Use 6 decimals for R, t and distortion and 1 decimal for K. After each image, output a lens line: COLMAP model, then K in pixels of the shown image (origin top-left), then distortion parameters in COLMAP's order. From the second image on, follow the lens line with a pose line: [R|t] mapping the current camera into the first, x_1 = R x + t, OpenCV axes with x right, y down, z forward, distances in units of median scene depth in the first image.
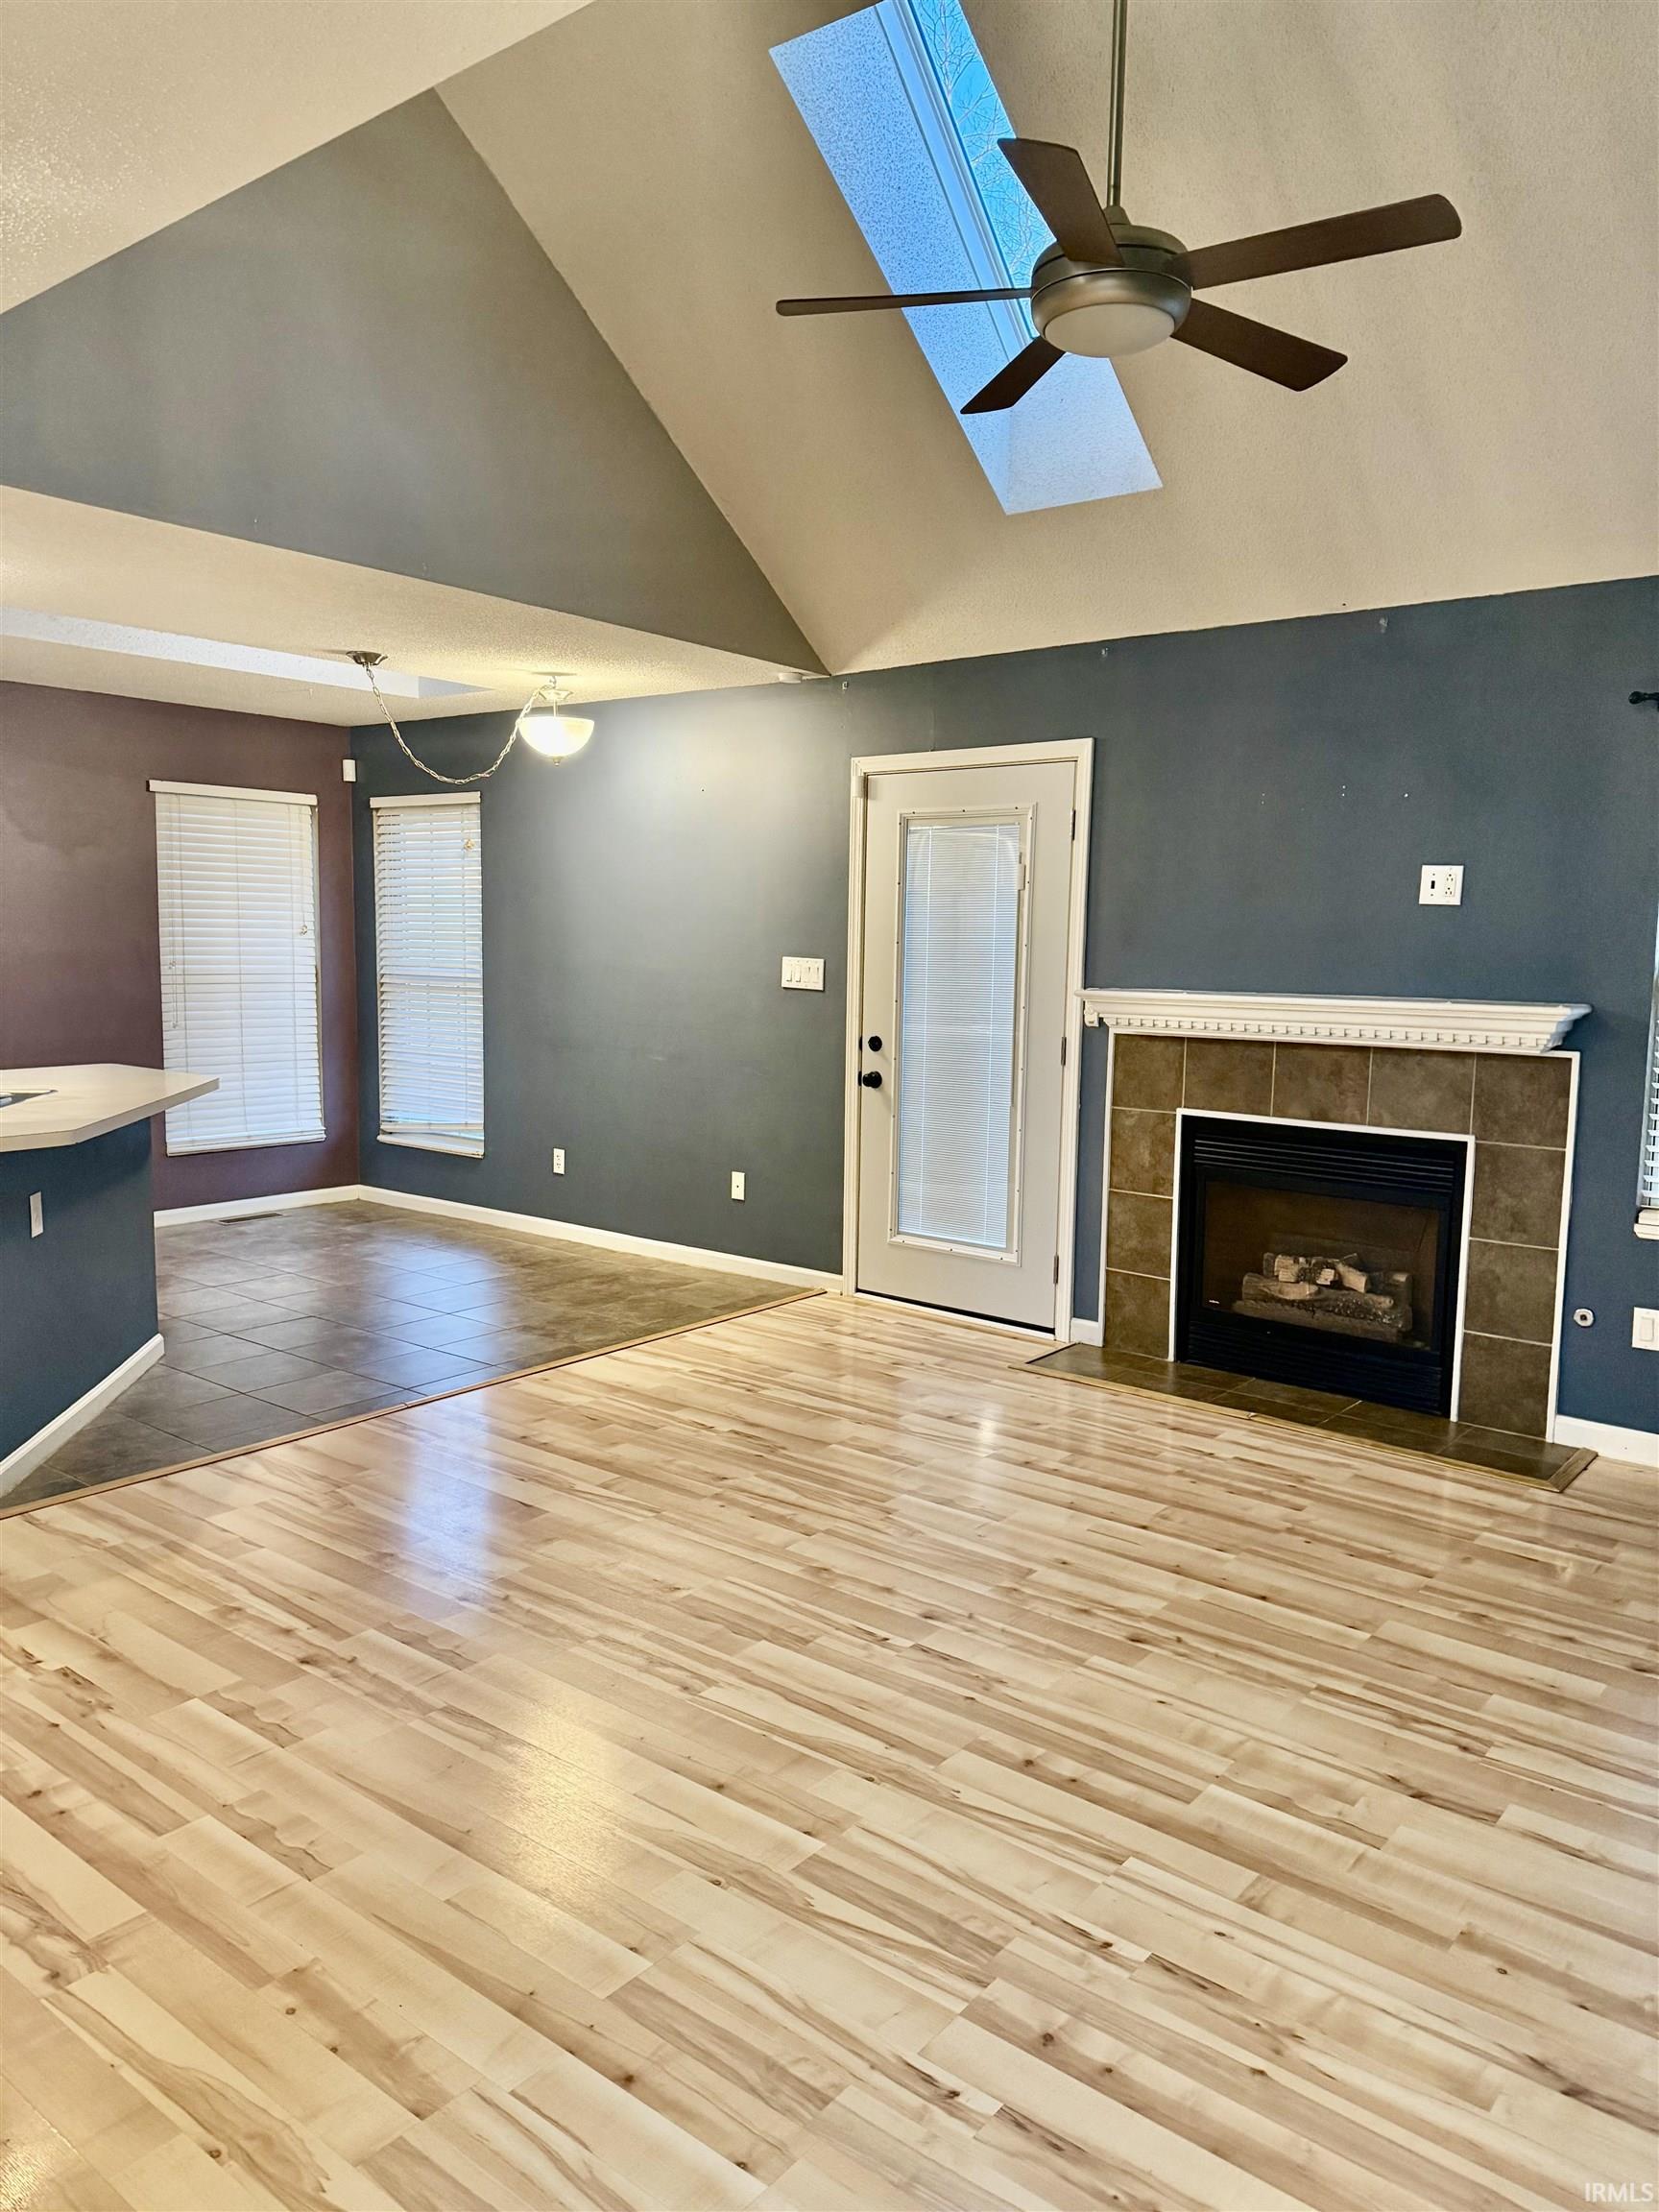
lens RADIAL K [[1558.8, 0, 829.5], [0, 1558.8, 1106.0], [0, 0, 1]] dist [0.056311, -0.047109]
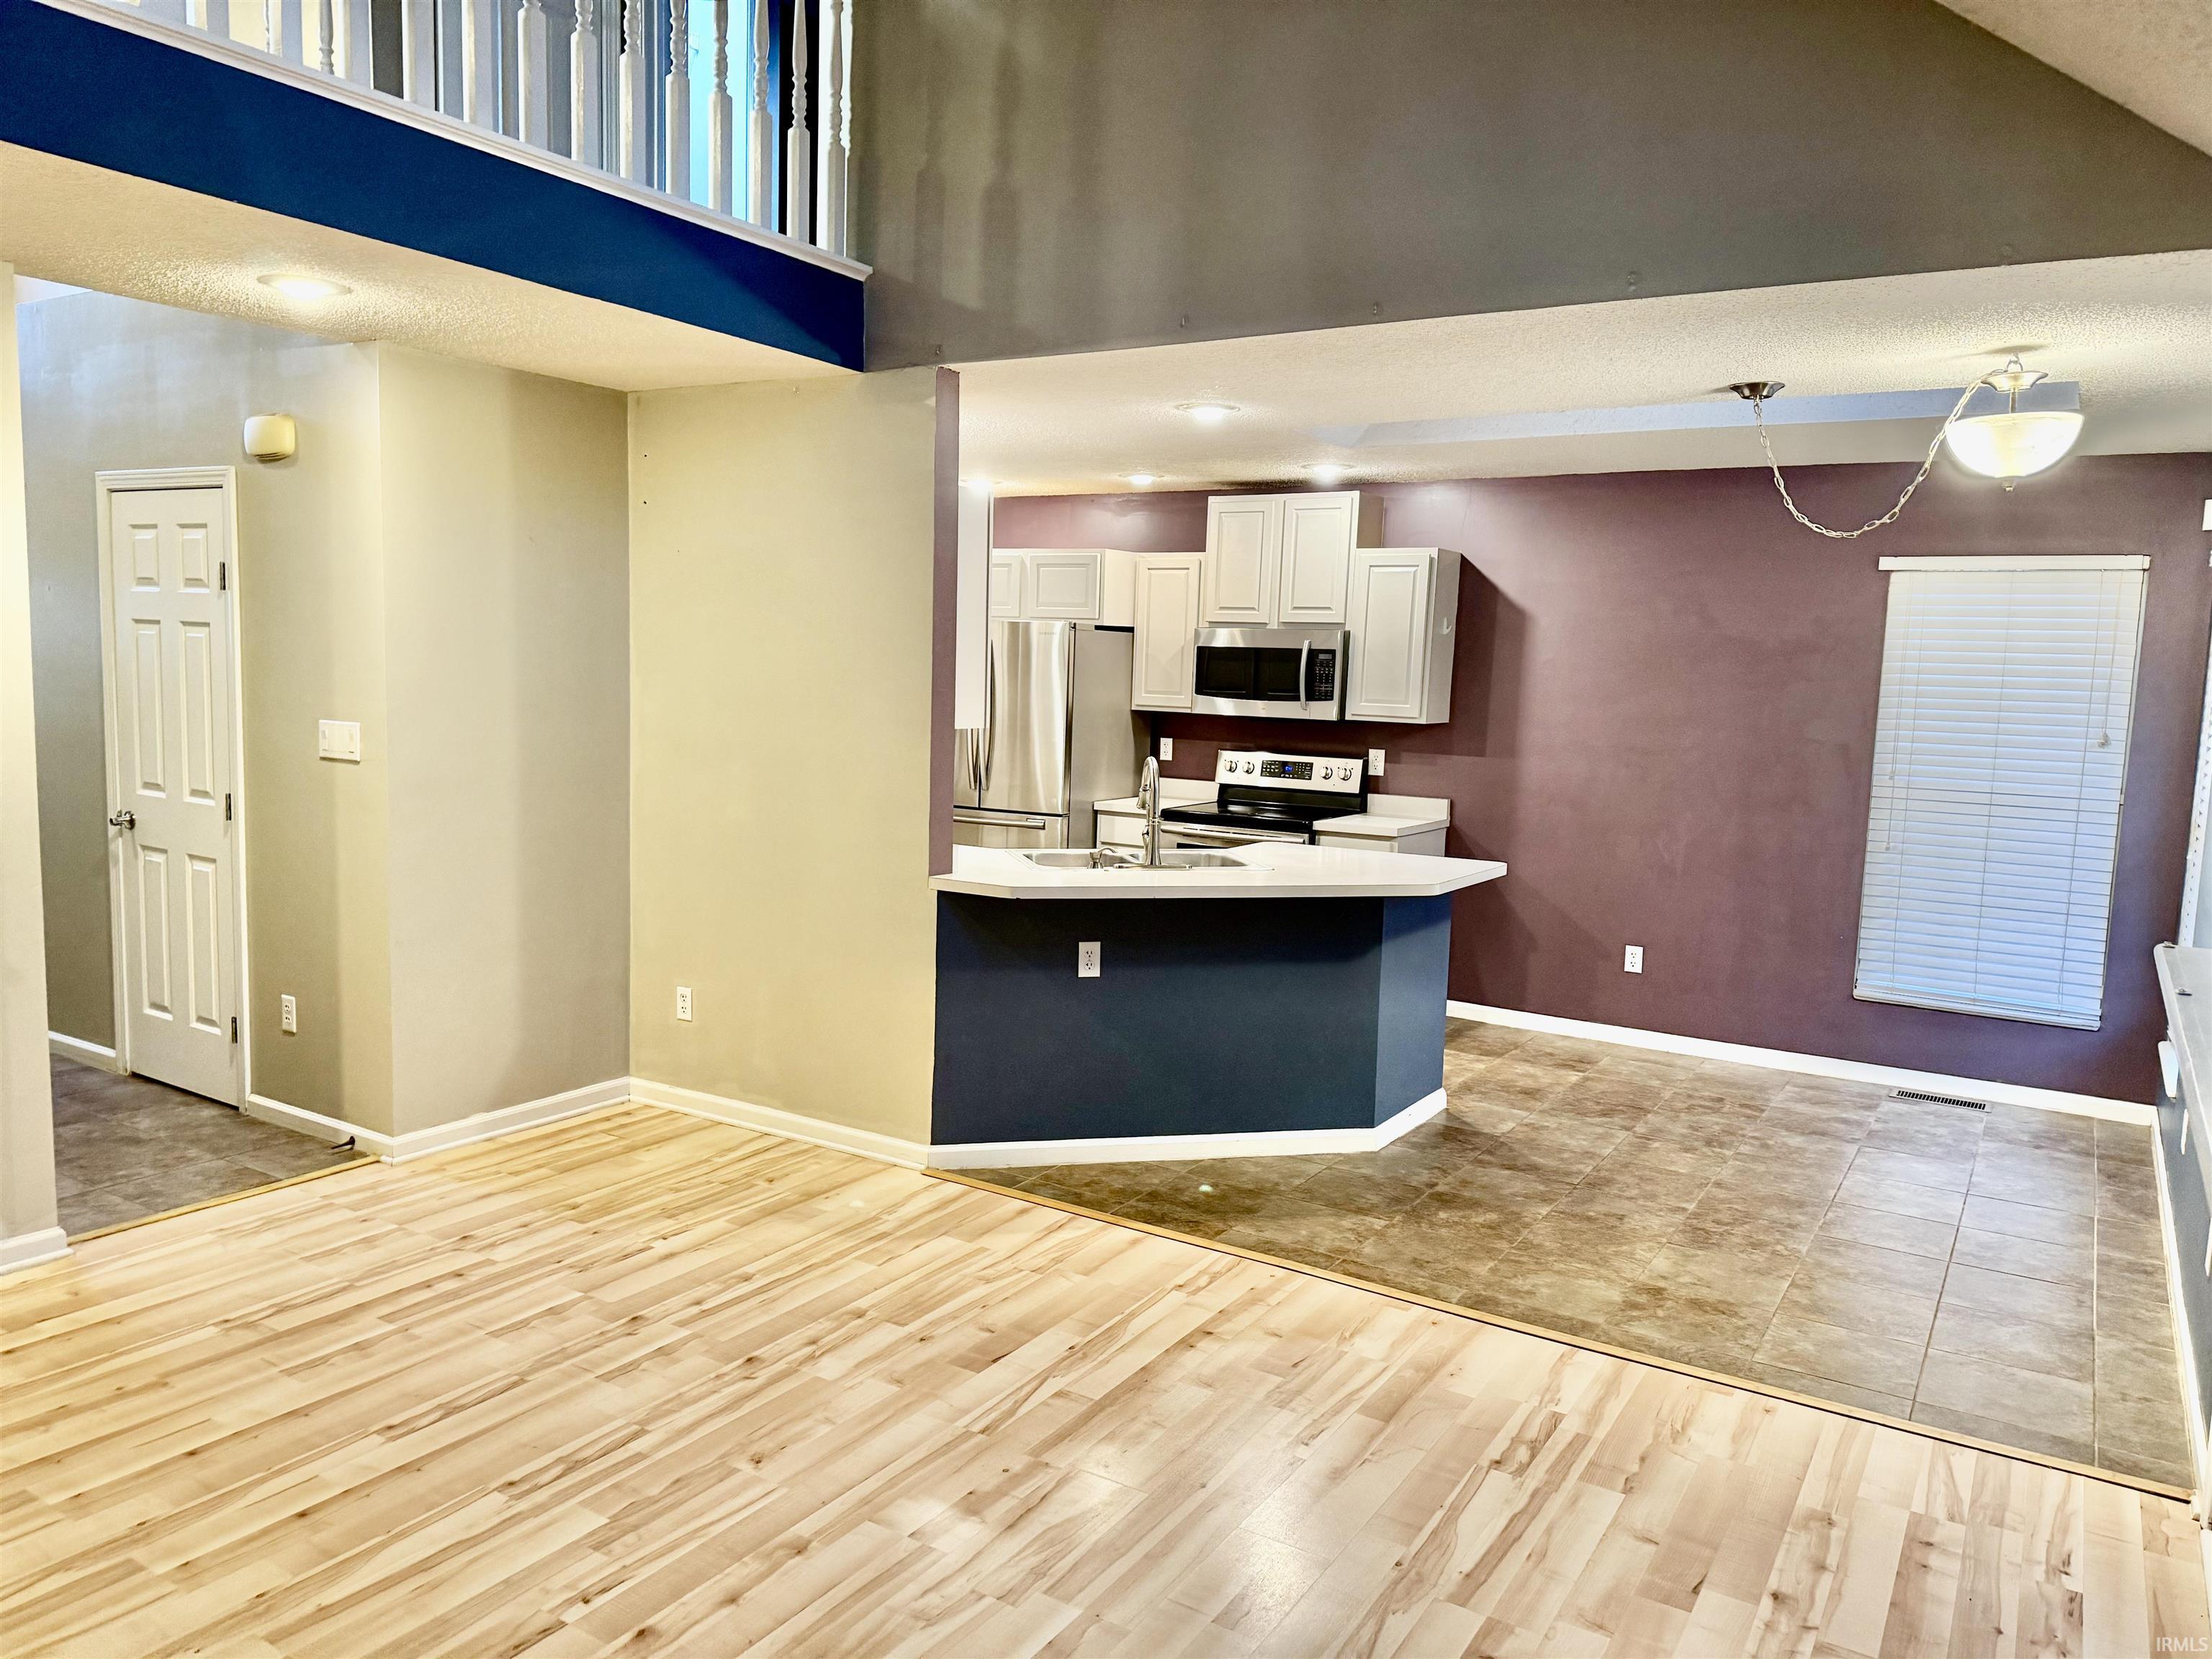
lens RADIAL K [[1558.8, 0, 1075.2], [0, 1558.8, 840.9], [0, 0, 1]] dist [0.056311, -0.047109]
pose [[0.107407, 0.112799, -0.987796, 0.749039], [-0.132857, 0.986261, 0.098178, -0.155906], [0.985298, 0.120691, 0.120917, 0.975638]]
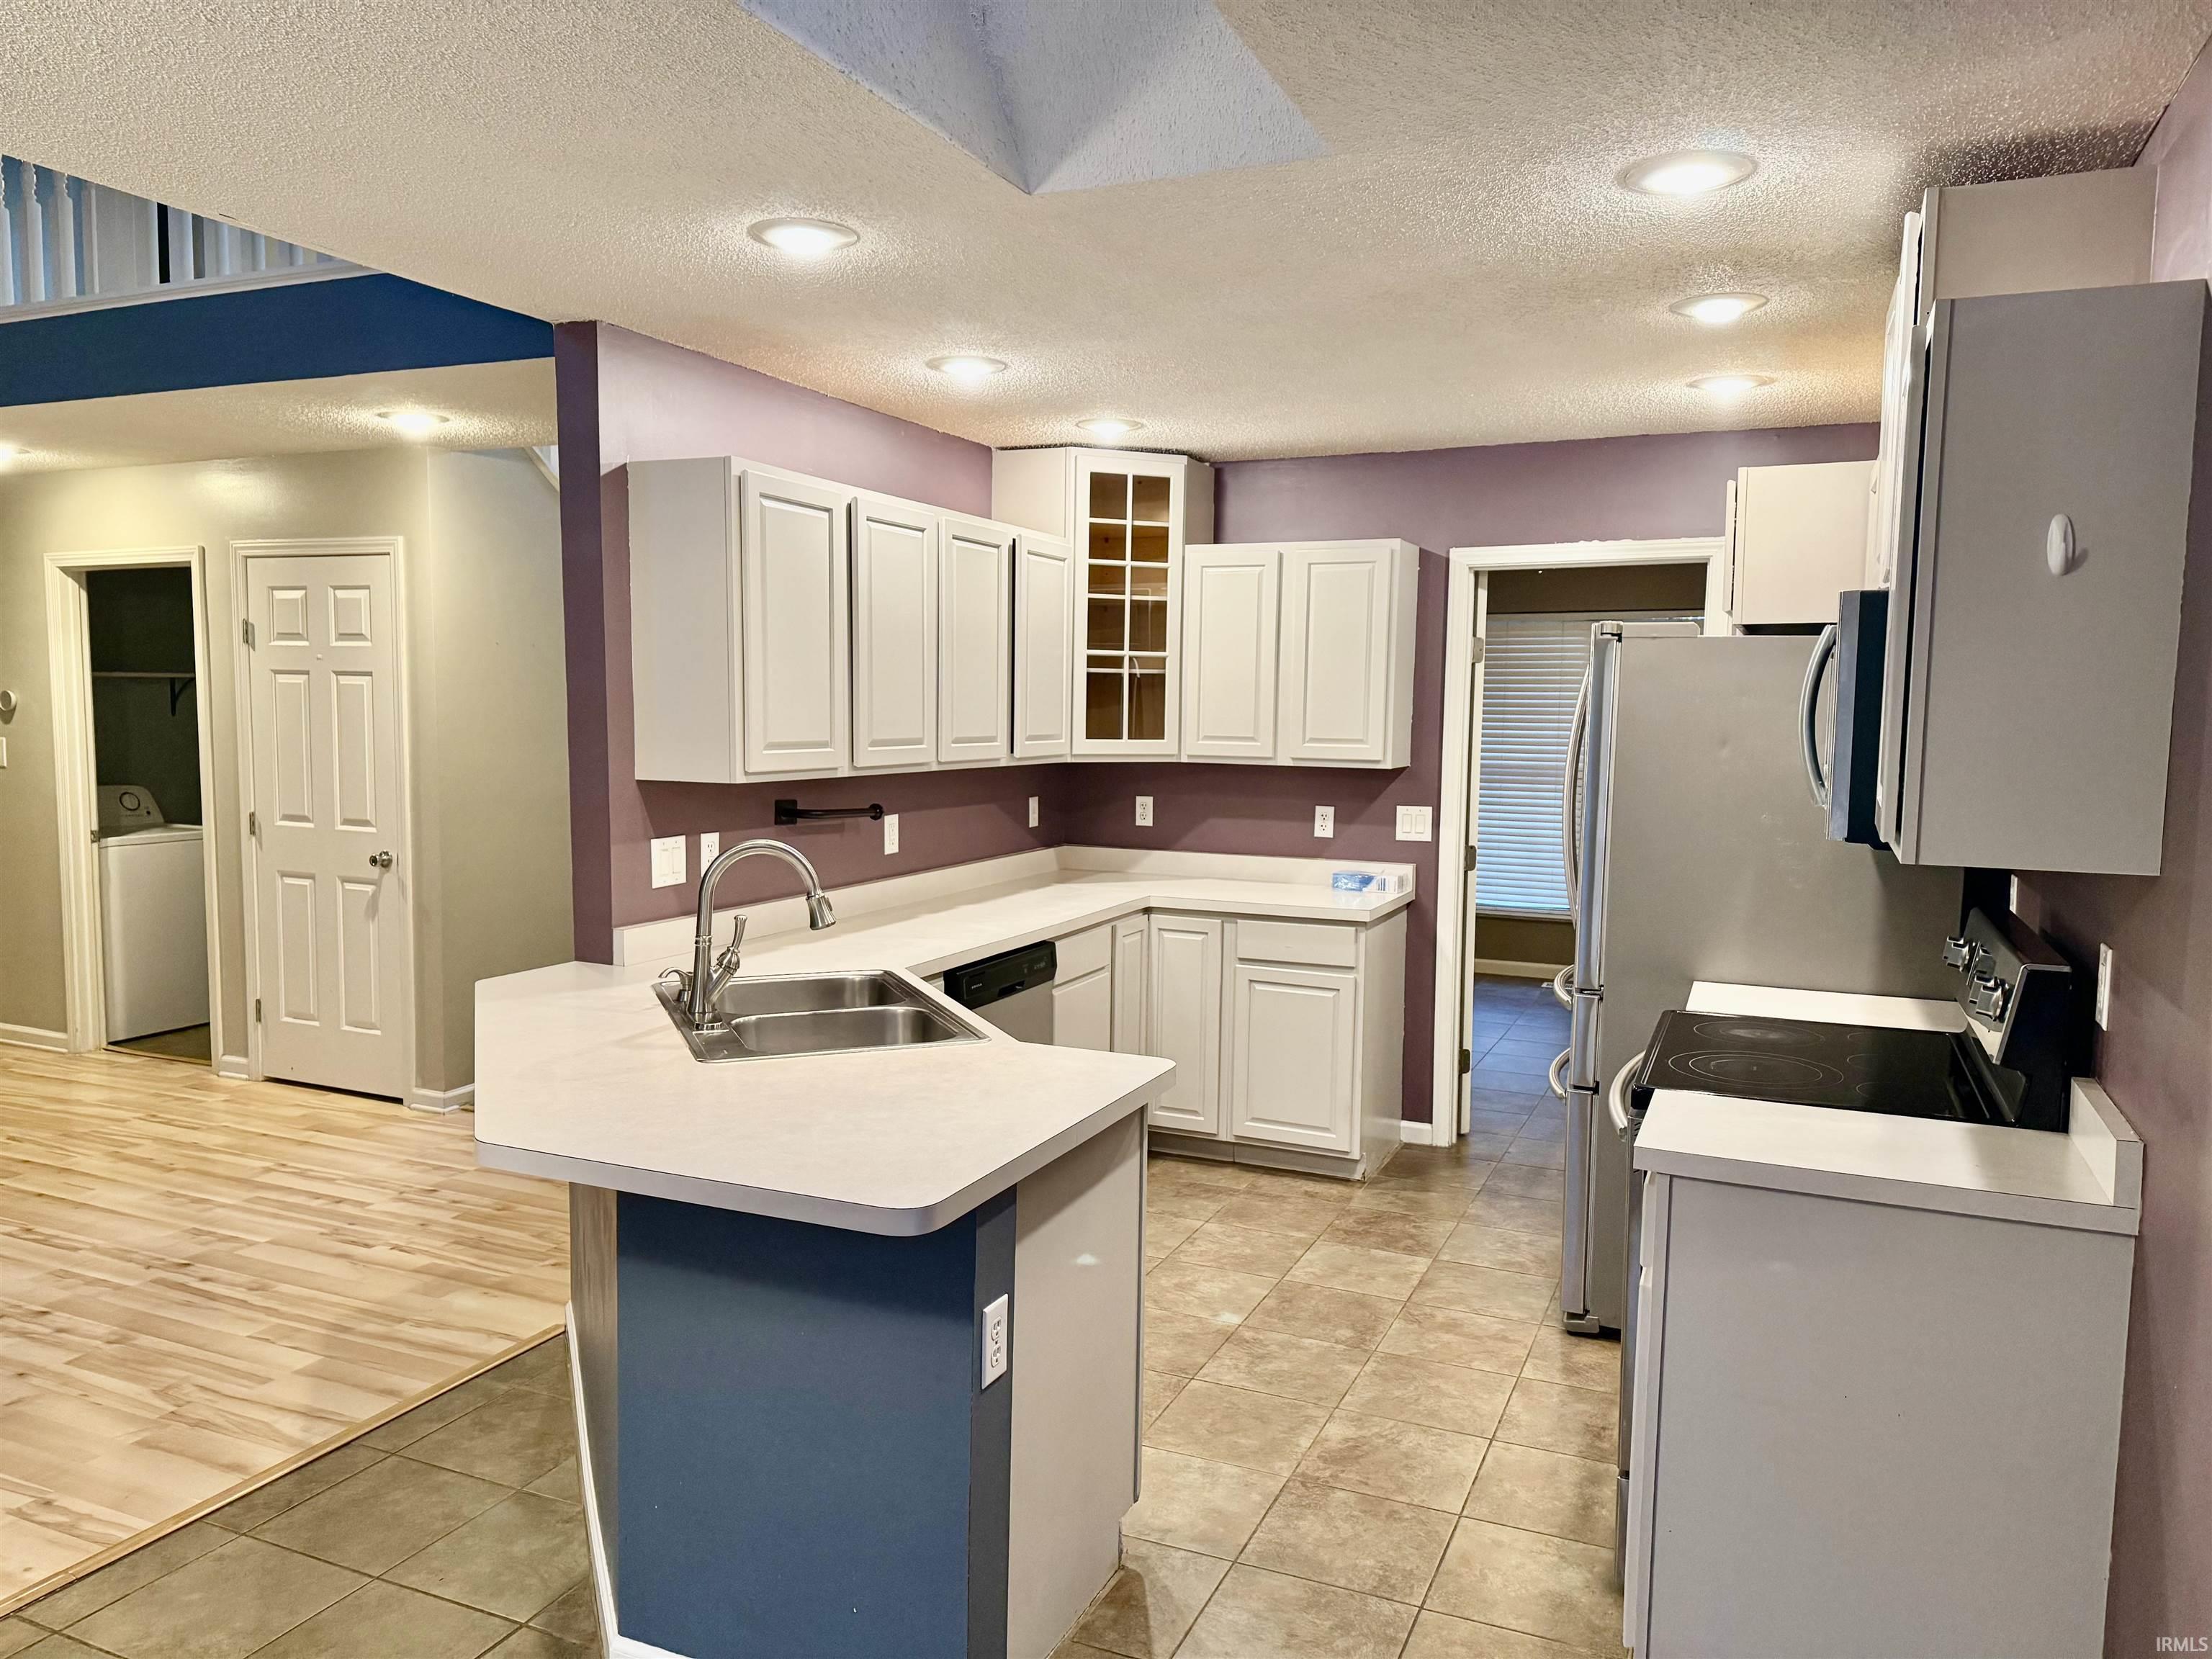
lens RADIAL K [[1558.8, 0, 1075.2], [0, 1558.8, 840.9], [0, 0, 1]] dist [0.056311, -0.047109]
pose [[-0.970335, 0.003866, -0.241733, -0.646562], [-0.041718, 0.982196, 0.183166, -0.259789], [0.238138, 0.187817, -0.952898, 2.087562]]
